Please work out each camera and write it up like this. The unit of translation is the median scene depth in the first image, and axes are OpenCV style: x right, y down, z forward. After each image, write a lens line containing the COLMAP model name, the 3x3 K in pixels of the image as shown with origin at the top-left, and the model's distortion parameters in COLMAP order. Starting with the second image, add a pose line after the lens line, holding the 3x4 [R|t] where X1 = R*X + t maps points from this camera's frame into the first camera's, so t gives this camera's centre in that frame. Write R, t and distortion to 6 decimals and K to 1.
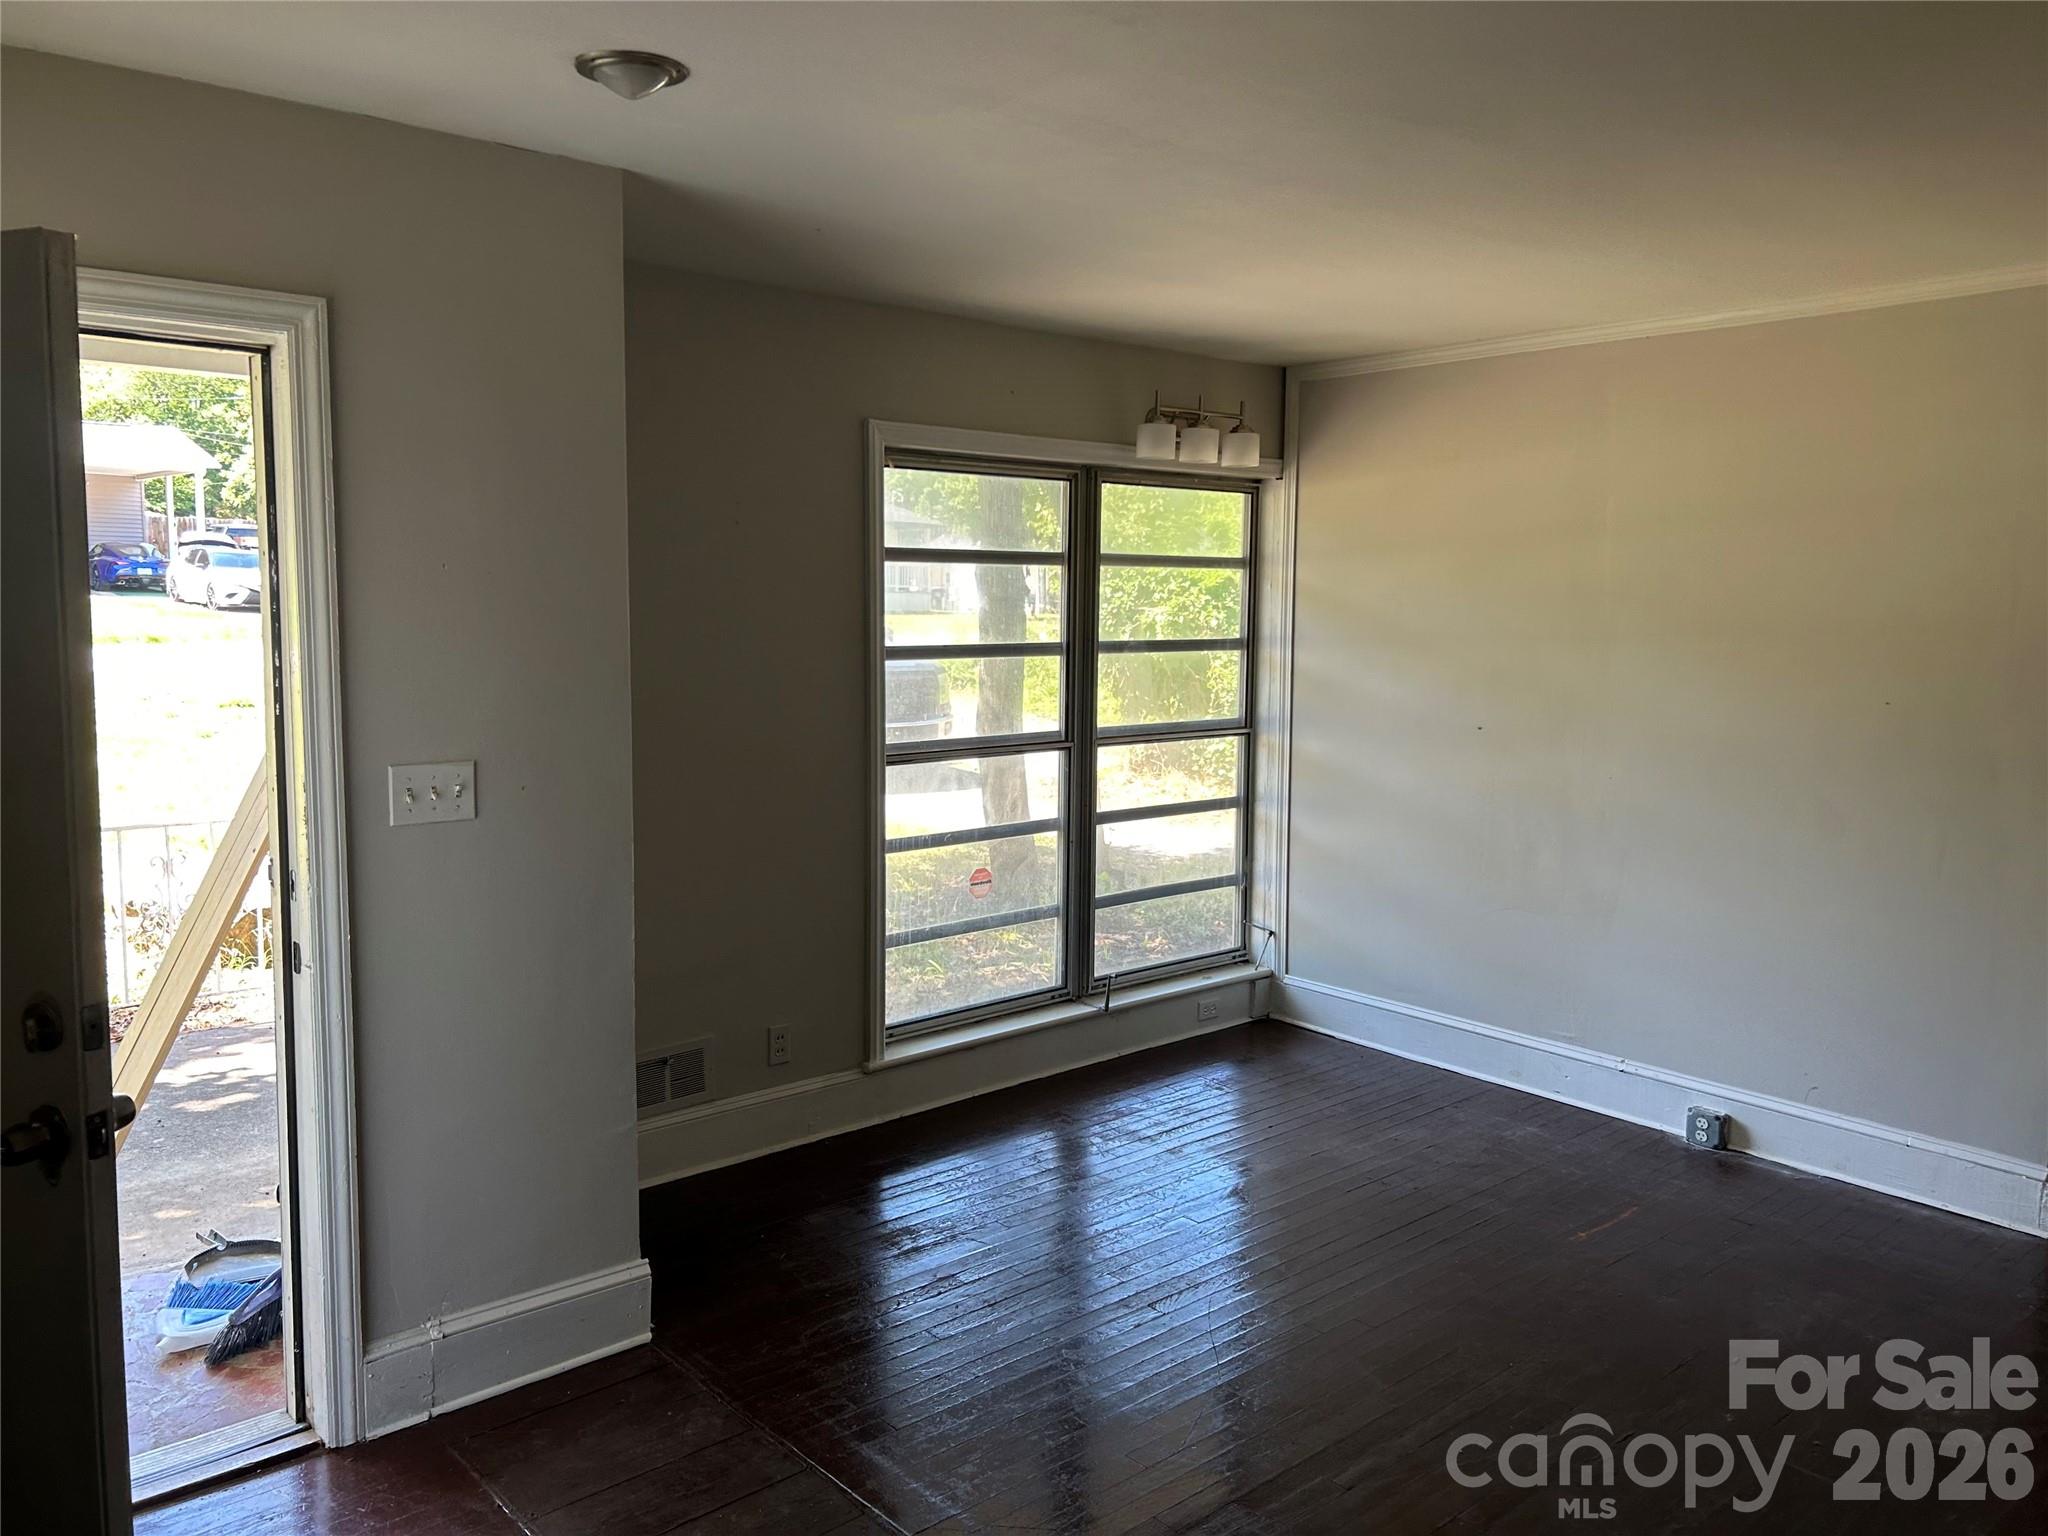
lens RADIAL K [[1525.1, 0, 1008.1], [0, 1525.1, 766.1], [0, 0, 1]] dist [0.052984, -0.059367]
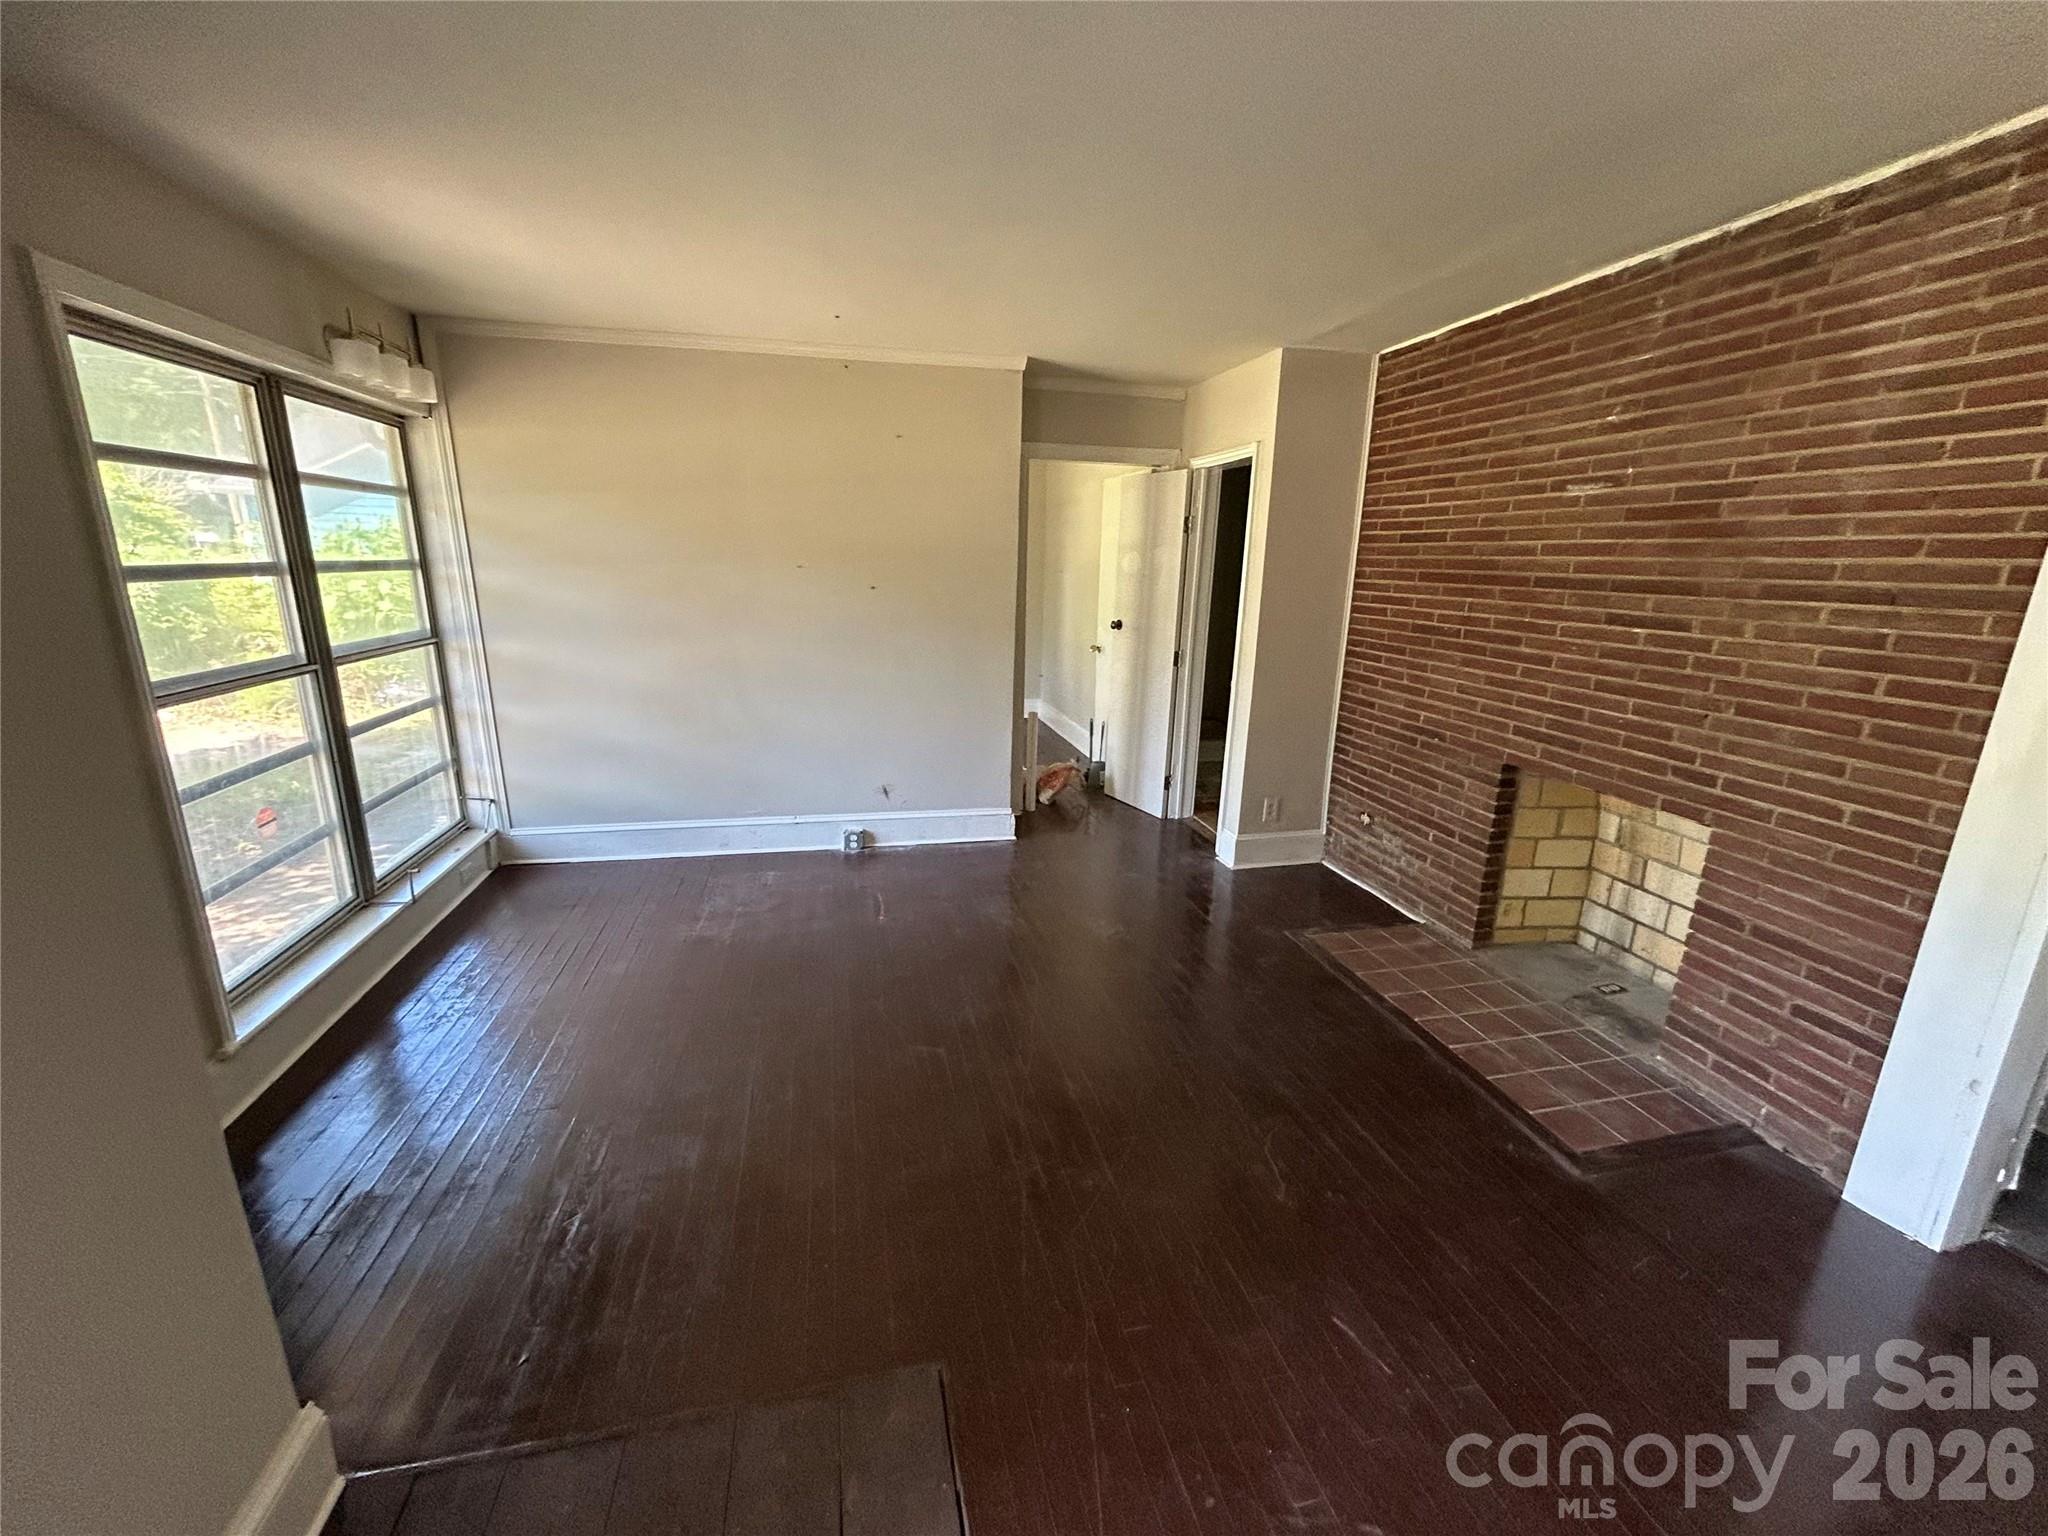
lens RADIAL K [[822.7, 0, 1034.1], [0, 822.7, 766.9], [0, 0, 1]] dist [0.000406, 0.000848]
pose [[0.457713, -0.217691, 0.862038, -0.224047], [0.079638, 0.975703, 0.204109, -0.022841], [-0.885526, -0.024772, 0.463928, 0.327413]]
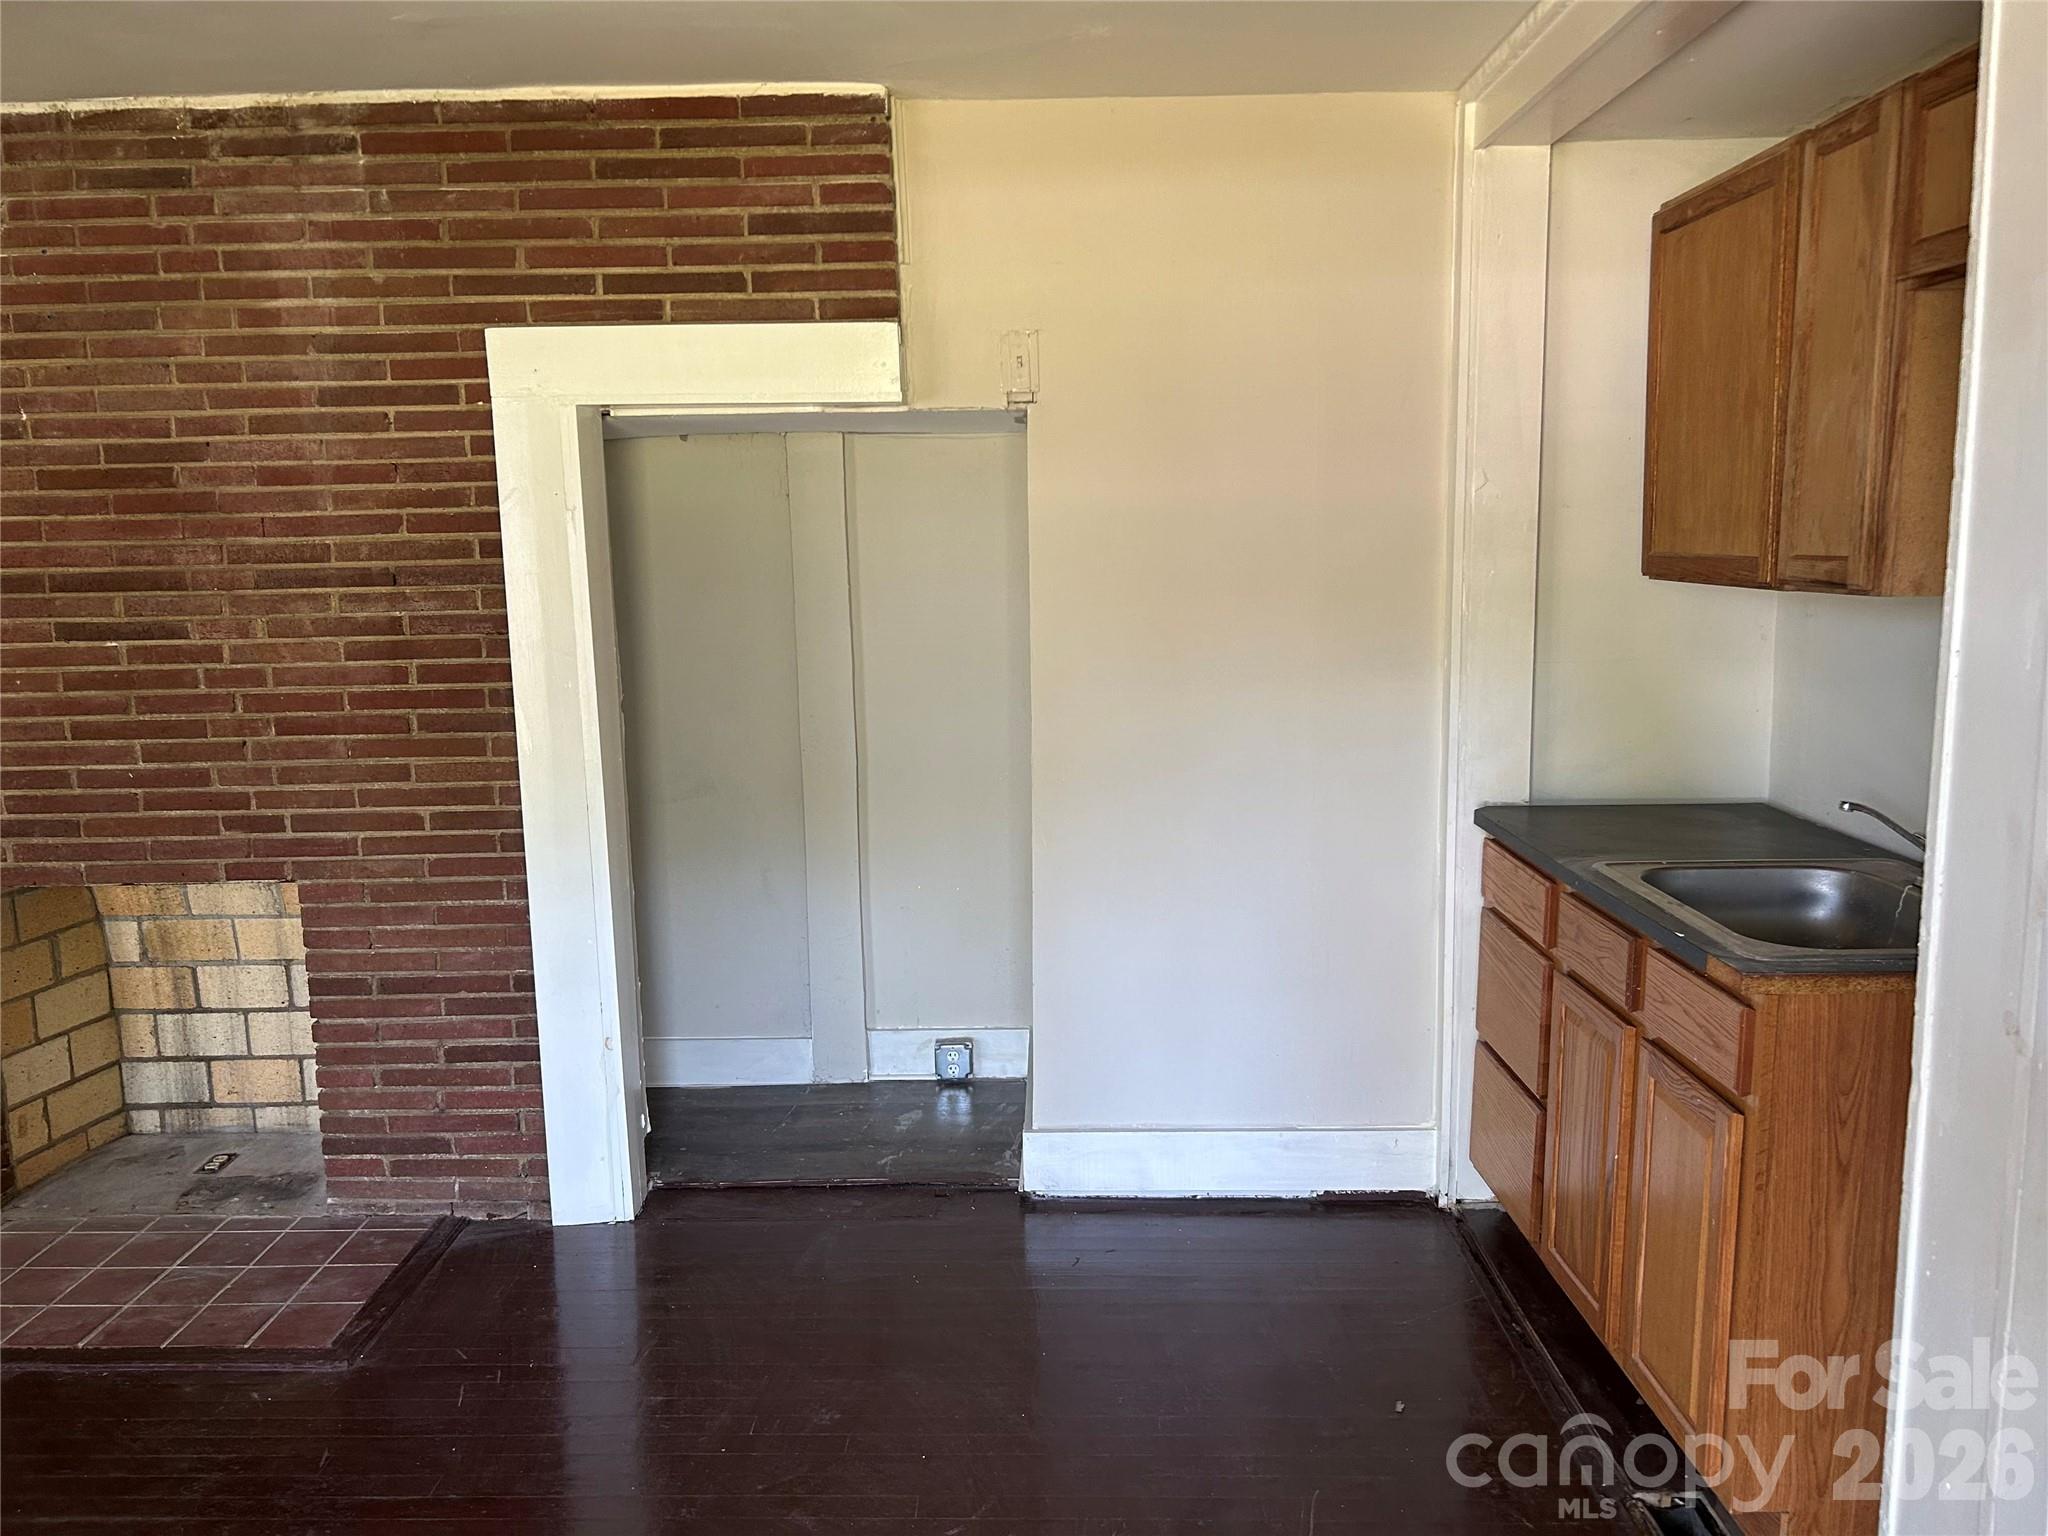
lens RADIAL K [[1525.1, 0, 1004.5], [0, 1525.1, 770.3], [0, 0, 1]] dist [0.052984, -0.059367]
pose [[-0.738275, -0.097159, 0.667466, -0.322805], [0.090765, 0.966260, 0.241046, -0.043634], [-0.668366, 0.238540, -0.704547, 0.455918]]
